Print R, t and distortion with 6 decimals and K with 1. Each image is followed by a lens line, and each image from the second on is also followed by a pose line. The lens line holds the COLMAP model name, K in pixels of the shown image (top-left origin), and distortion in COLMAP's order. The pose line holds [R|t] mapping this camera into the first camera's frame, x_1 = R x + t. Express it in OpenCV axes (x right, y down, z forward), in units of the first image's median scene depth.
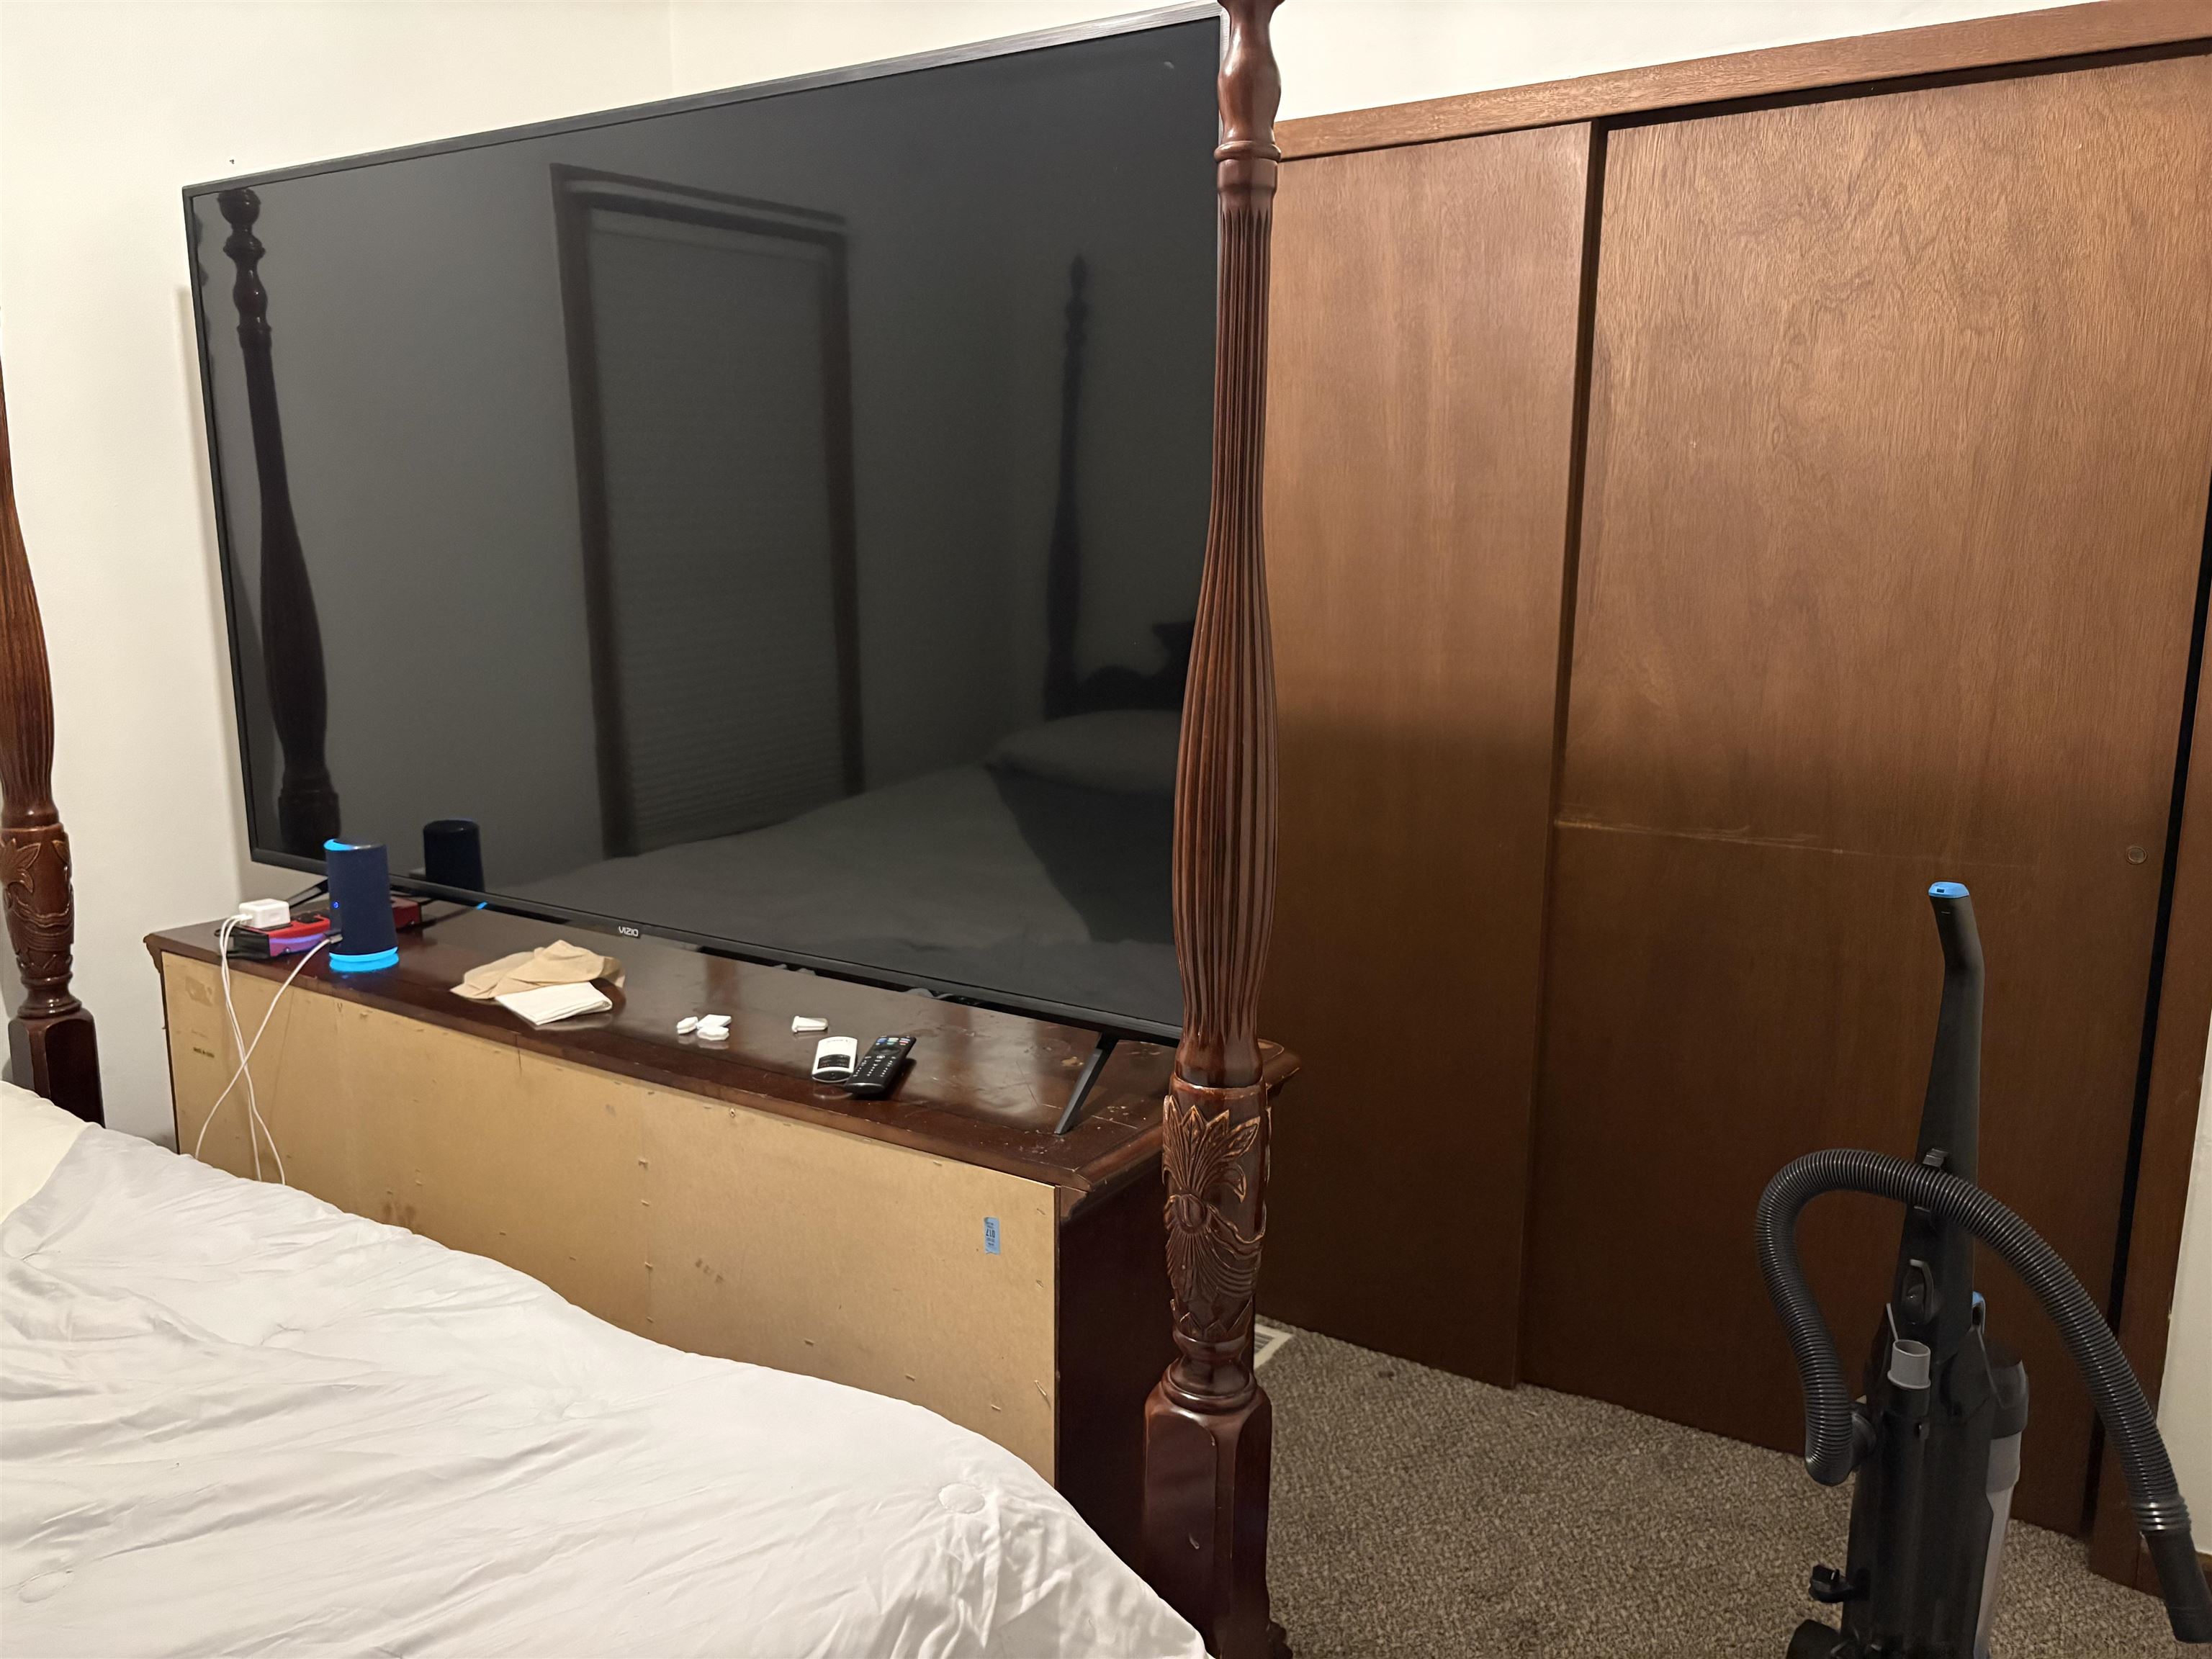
lens RADIAL K [[1693.5, 0, 1092.9], [0, 1693.5, 844.7], [0, 0, 1]] dist [0.055961, -0.068229]
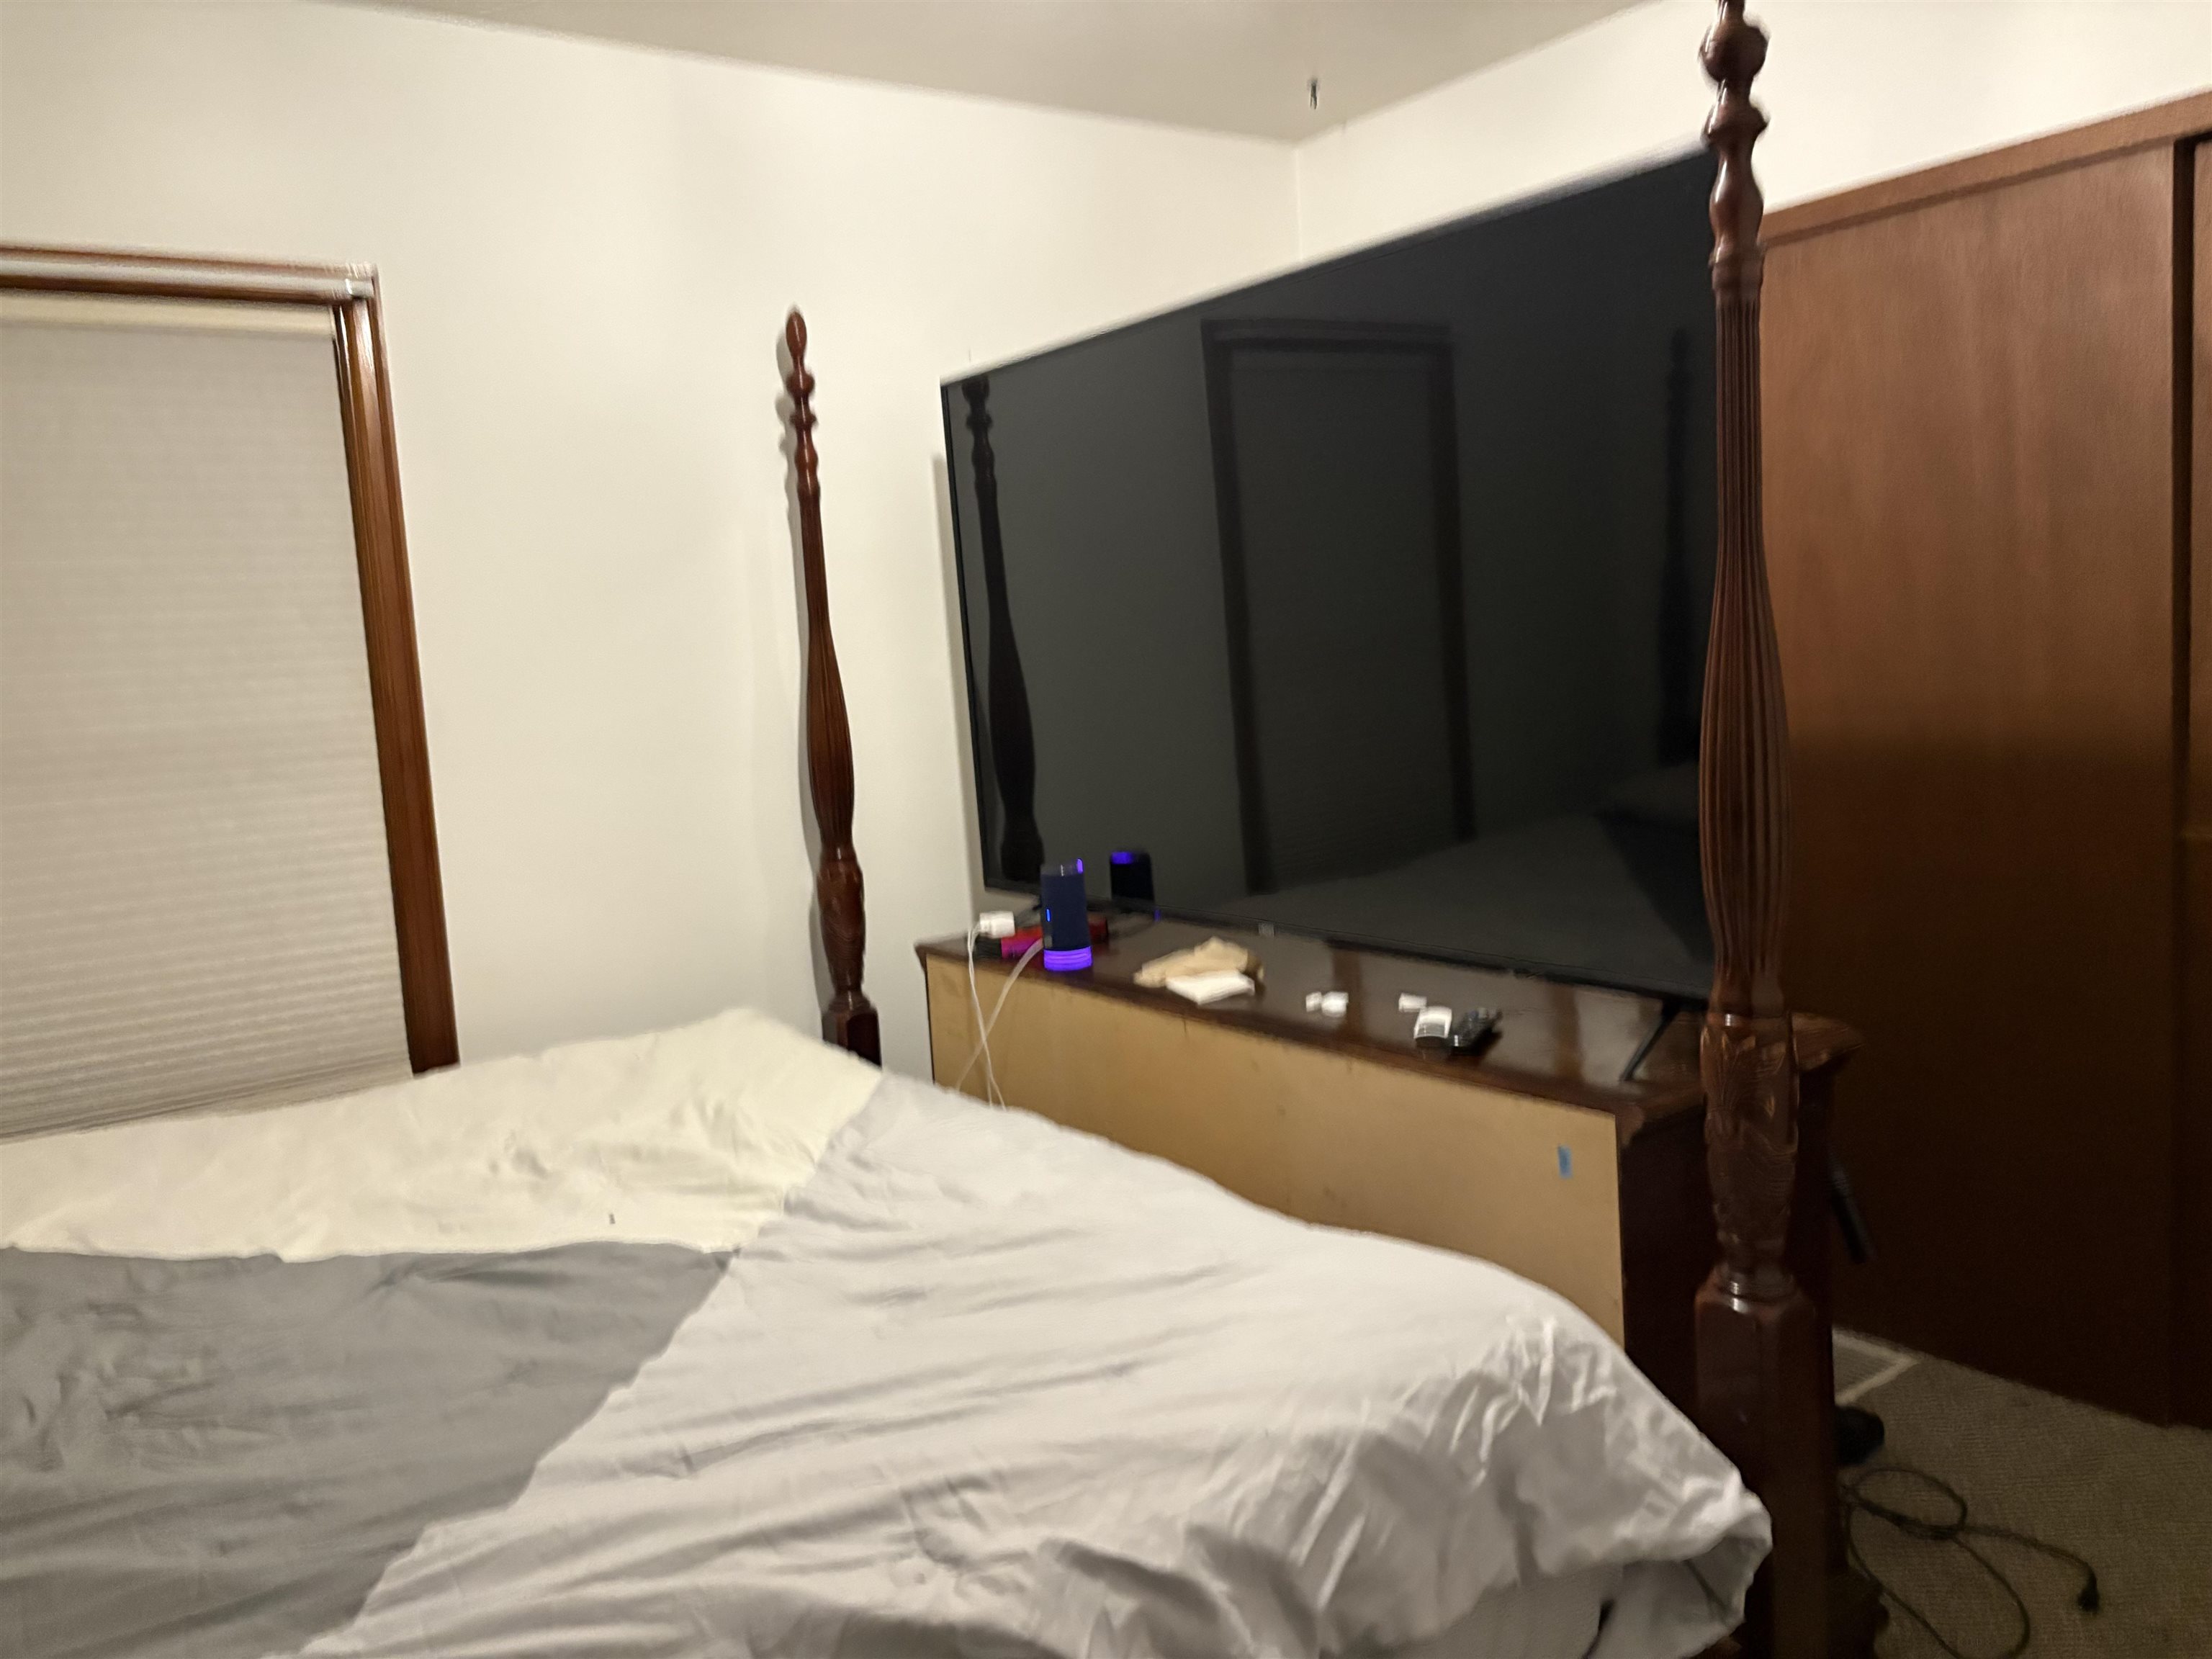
lens RADIAL K [[1693.5, 0, 1092.9], [0, 1693.5, 844.7], [0, 0, 1]] dist [0.055961, -0.068229]
pose [[0.931756, -0.026070, -0.362147, 0.057073], [0.006848, 0.998503, -0.054261, 0.055819], [0.363020, 0.048078, 0.930540, -0.196501]]
